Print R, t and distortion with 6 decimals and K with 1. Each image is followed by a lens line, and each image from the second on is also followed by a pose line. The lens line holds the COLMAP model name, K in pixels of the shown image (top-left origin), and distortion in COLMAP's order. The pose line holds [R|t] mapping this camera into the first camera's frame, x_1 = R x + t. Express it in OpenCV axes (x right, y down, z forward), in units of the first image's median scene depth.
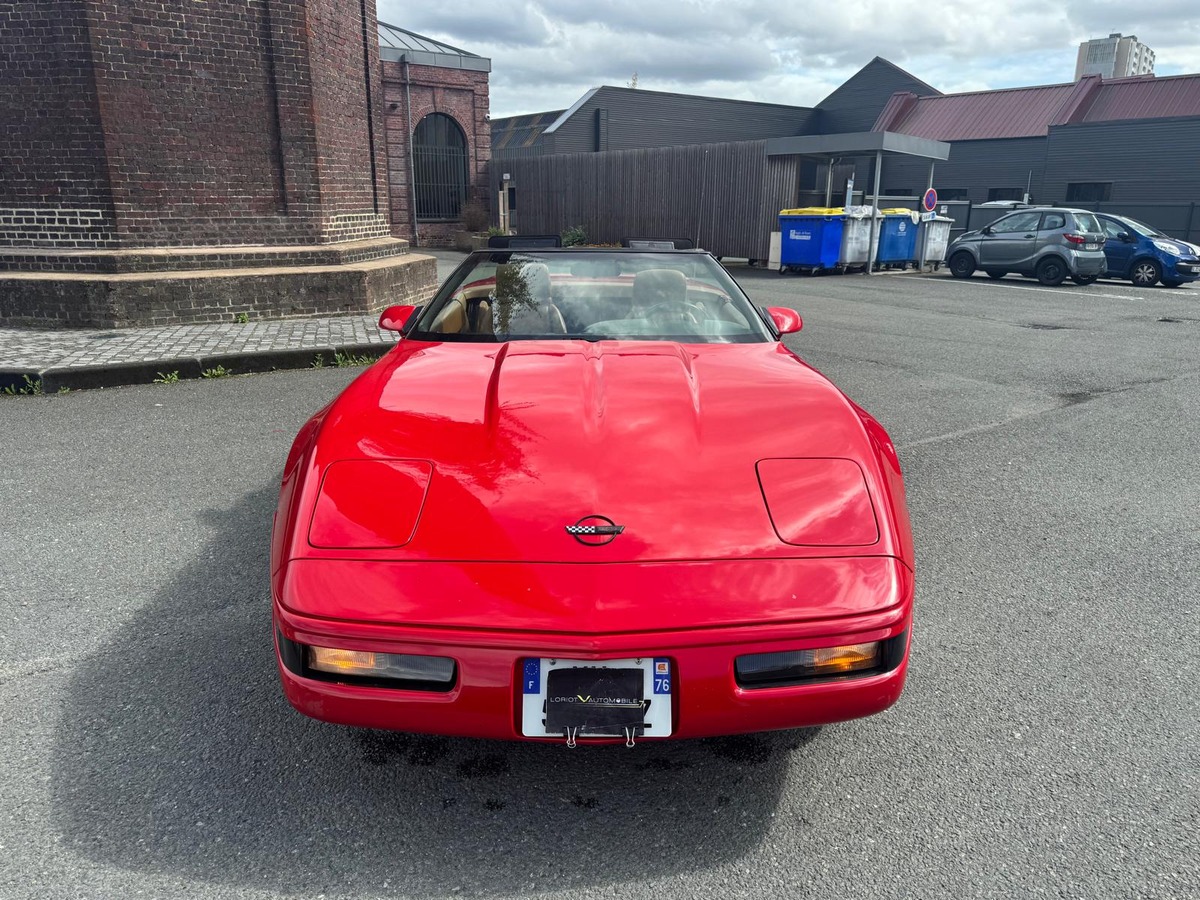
lens RADIAL K [[851.8, 0, 604.2], [0, 851.8, 463.4], [0, 0, 1]] dist [0.025284, -0.030997]
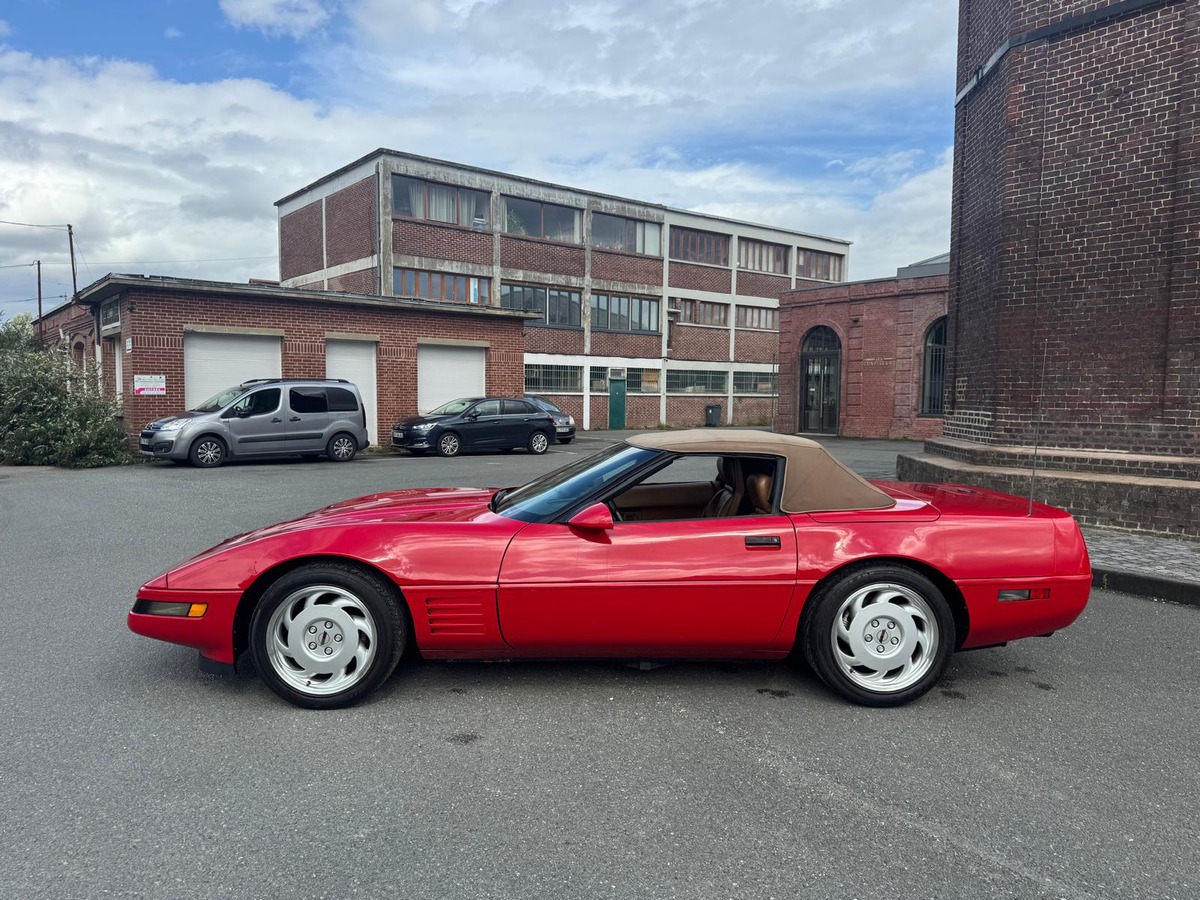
lens RADIAL K [[842.4, 0, 592.5], [0, 842.4, 466.8], [0, 0, 1]] dist [0.062784, -0.072149]
pose [[0.013818, 0.077390, -0.996905, 0.547132], [-0.299204, 0.951638, 0.069728, -0.135445], [0.954089, 0.297315, 0.036305, 0.430582]]
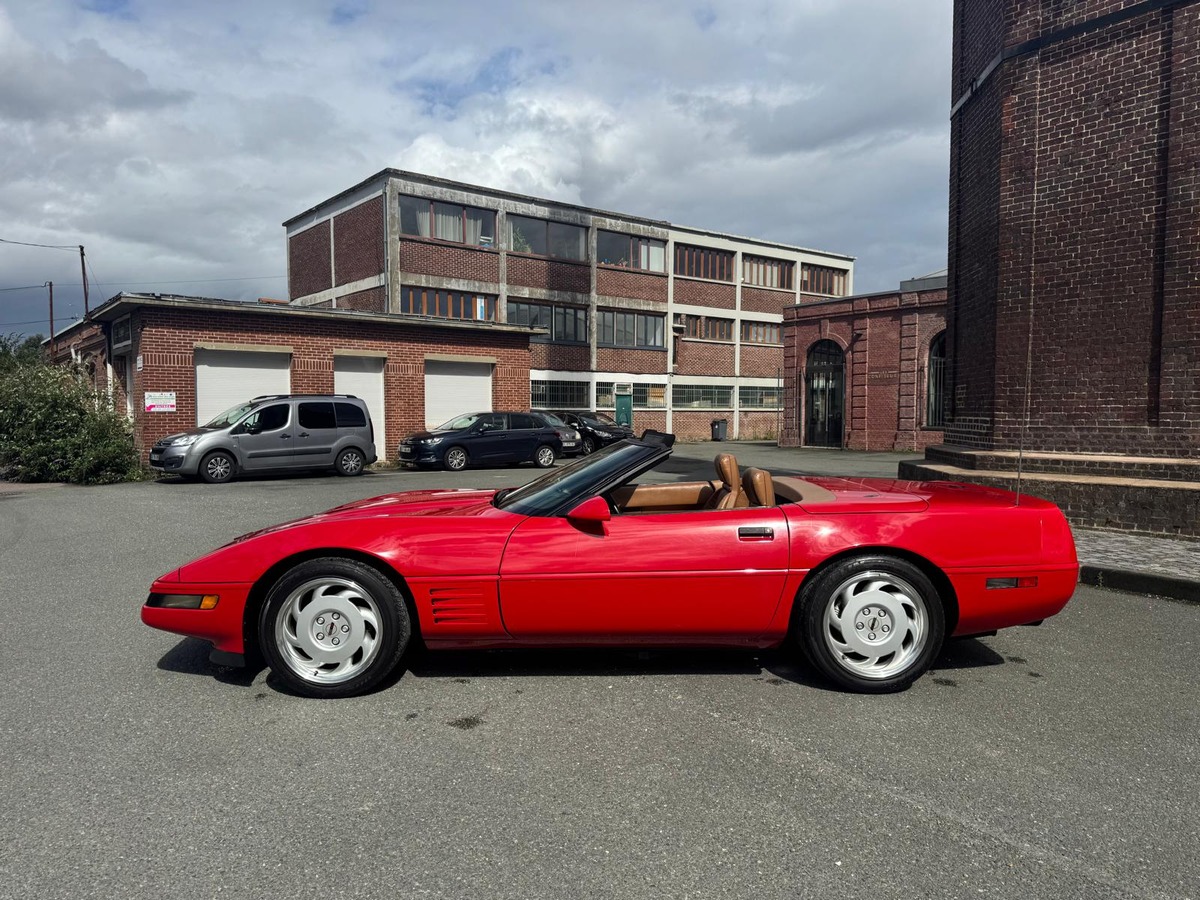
lens RADIAL K [[842.4, 0, 594.3], [0, 842.4, 469.0], [0, 0, 1]] dist [0.062784, -0.072149]
pose [[0.007172, 0.058762, -0.998246, 0.563294], [-0.291833, 0.954937, 0.054116, -0.125401], [0.956442, 0.290933, 0.023997, 0.439733]]
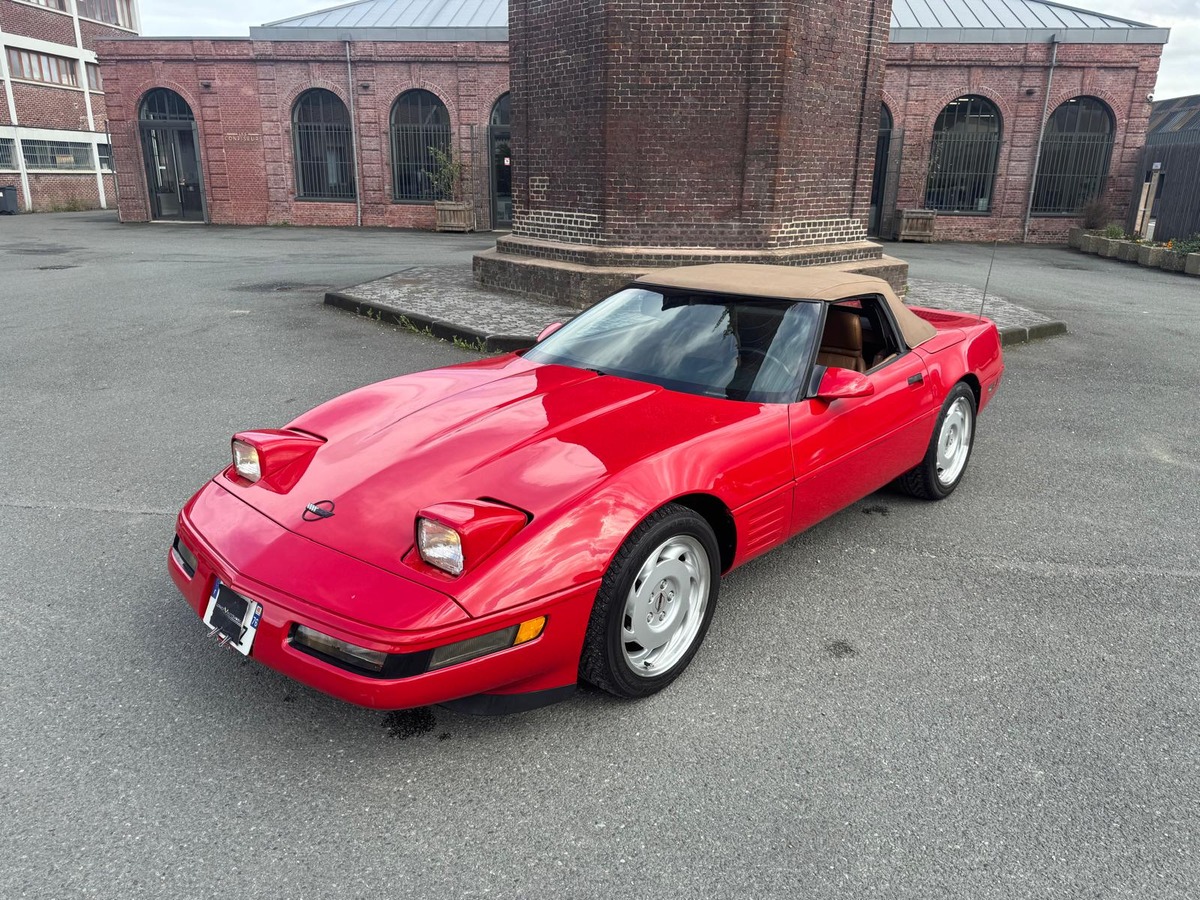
lens RADIAL K [[842.4, 0, 597.6], [0, 842.4, 460.3], [0, 0, 1]] dist [0.062784, -0.072149]
pose [[0.738562, 0.217030, -0.638298, 0.279313], [-0.206452, 0.974091, 0.092323, -0.053349], [0.641798, 0.063591, 0.764233, 0.057290]]
